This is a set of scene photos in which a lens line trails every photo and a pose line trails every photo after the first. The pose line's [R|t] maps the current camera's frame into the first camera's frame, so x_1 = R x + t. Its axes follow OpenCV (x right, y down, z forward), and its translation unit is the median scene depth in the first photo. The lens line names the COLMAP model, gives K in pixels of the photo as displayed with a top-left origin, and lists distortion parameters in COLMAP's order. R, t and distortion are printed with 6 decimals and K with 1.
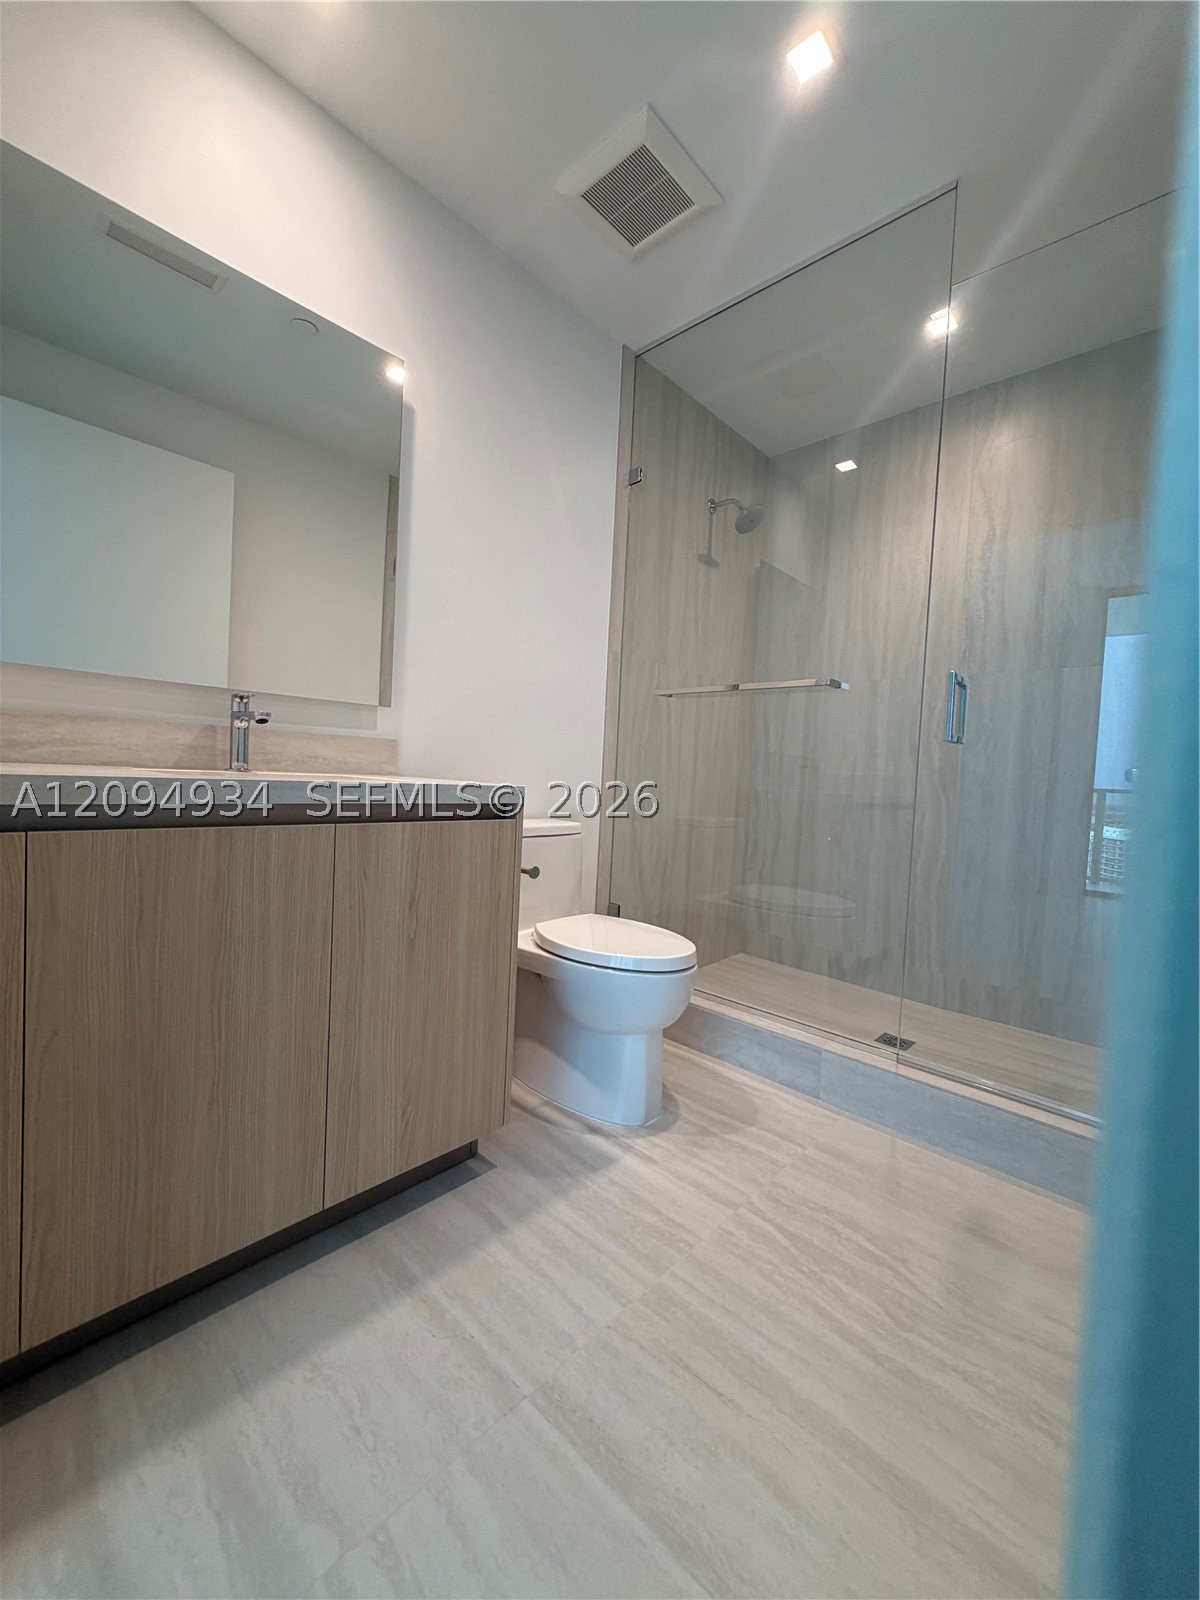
lens RADIAL K [[638.8, 0, 602.8], [0, 638.8, 797.8], [0, 0, 1]] dist [0.001977, 0.000335]
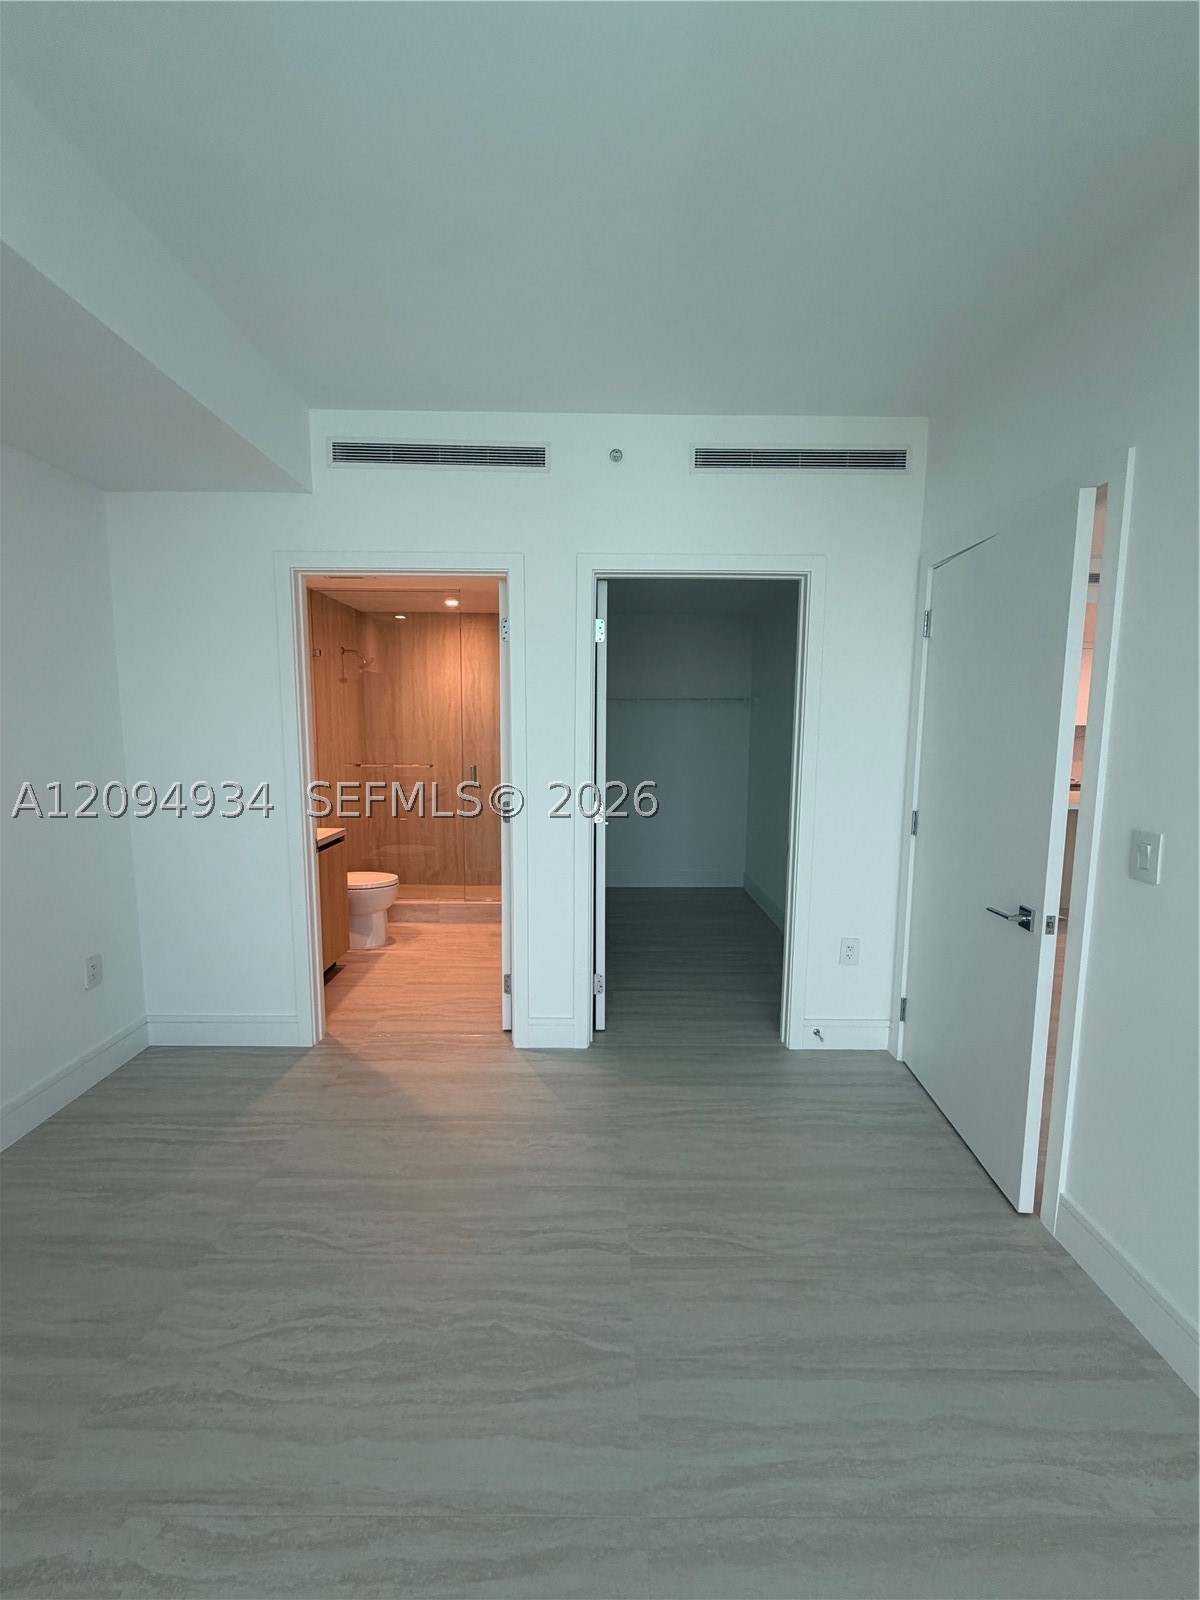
lens RADIAL K [[638.8, 0, 595.4], [0, 638.8, 797.3], [0, 0, 1]] dist [0.001977, 0.000335]
pose [[0.730942, -0.117046, 0.672327, -1.024345], [0.049899, 0.991712, 0.118399, -0.374019], [-0.680613, -0.052994, 0.730724, -1.530949]]
